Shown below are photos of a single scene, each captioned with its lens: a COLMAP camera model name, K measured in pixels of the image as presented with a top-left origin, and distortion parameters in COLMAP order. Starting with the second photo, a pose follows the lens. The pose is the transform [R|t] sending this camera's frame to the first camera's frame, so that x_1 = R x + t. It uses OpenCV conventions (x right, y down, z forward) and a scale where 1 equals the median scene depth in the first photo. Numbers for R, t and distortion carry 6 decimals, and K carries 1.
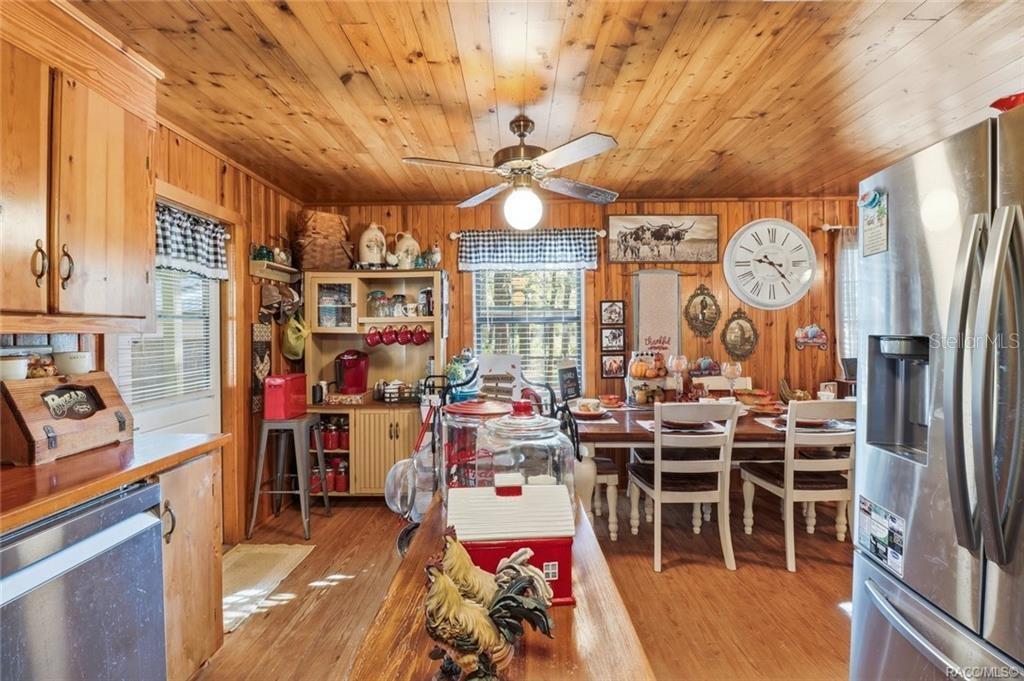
lens RADIAL K [[487.5, 0, 508.4], [0, 487.5, 331.9], [0, 0, 1]] dist [-0.004268, -0.007595]
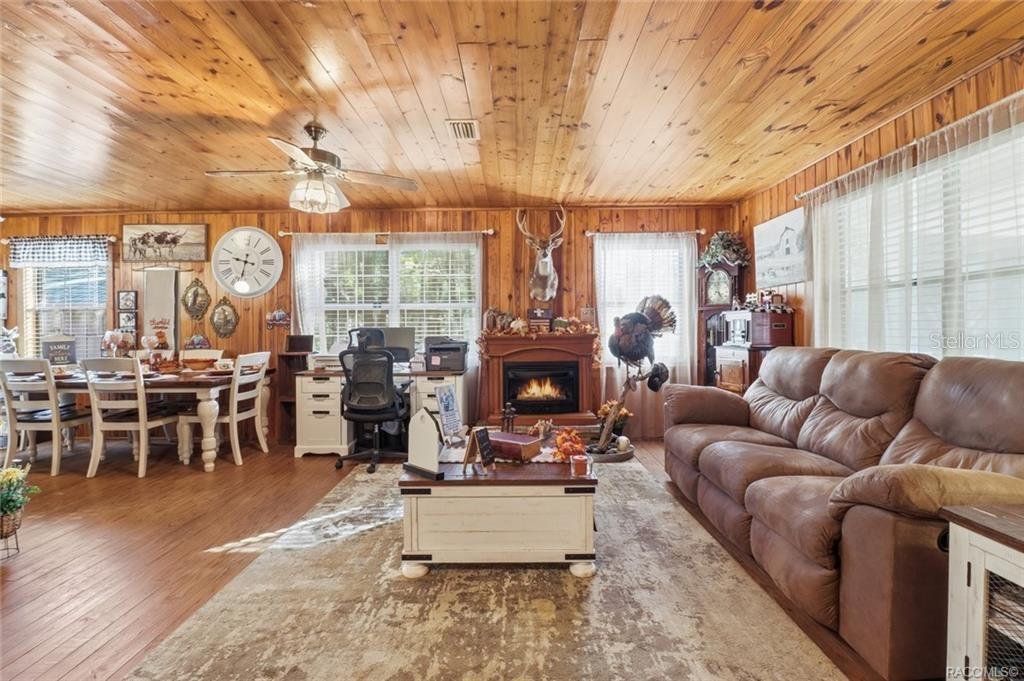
lens RADIAL K [[487.5, 0, 508.6], [0, 487.5, 334.4], [0, 0, 1]] dist [-0.004268, -0.007595]
pose [[0.999965, 0.003104, -0.007722, 1.239556], [-0.003011, 0.999922, 0.012087, 0.032736], [0.007759, -0.012063, 0.999897, -0.277841]]
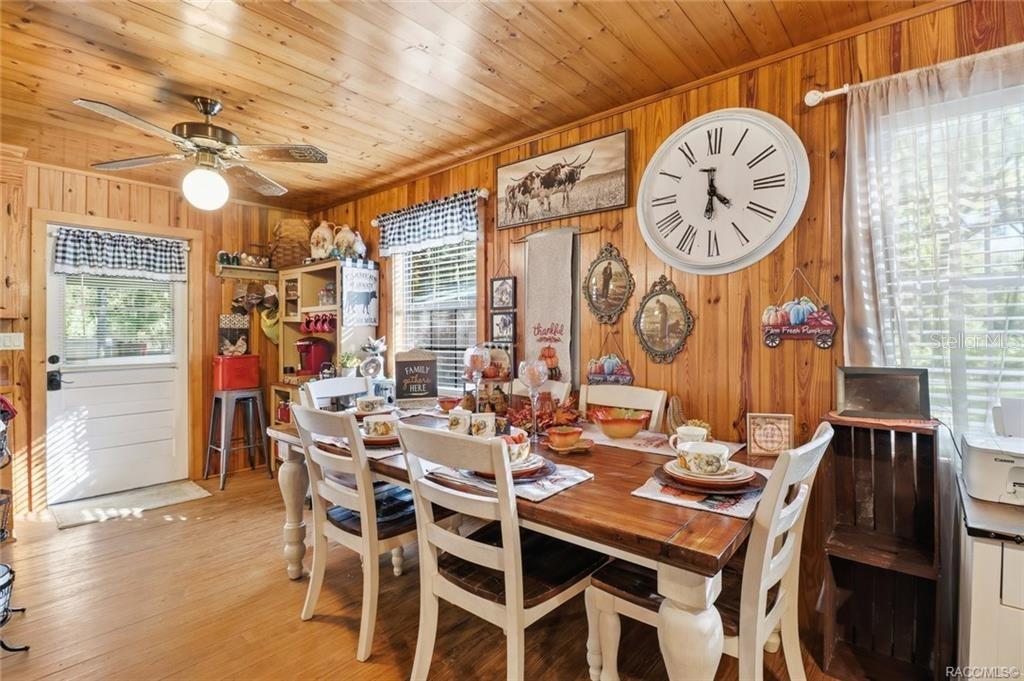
lens RADIAL K [[487.5, 0, 505.7], [0, 487.5, 332.9], [0, 0, 1]] dist [-0.004268, -0.007595]
pose [[0.762096, 0.005933, -0.647437, 0.720972], [-0.001388, 0.999971, 0.007530, 0.017803], [0.647463, -0.004840, 0.762081, 0.416125]]
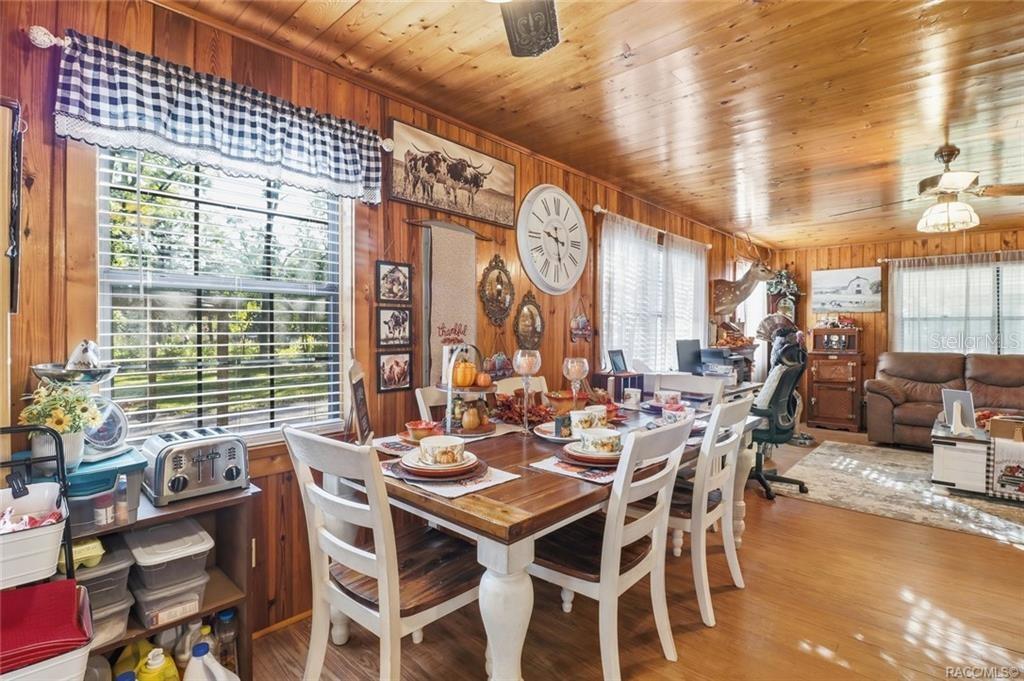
lens RADIAL K [[487.5, 0, 503.9], [0, 487.5, 335.5], [0, 0, 1]] dist [-0.004268, -0.007595]
pose [[0.674852, 0.004156, 0.737942, -0.140894], [-0.011072, 0.999929, 0.004495, 0.021911], [-0.737870, -0.011204, 0.674850, 0.495443]]
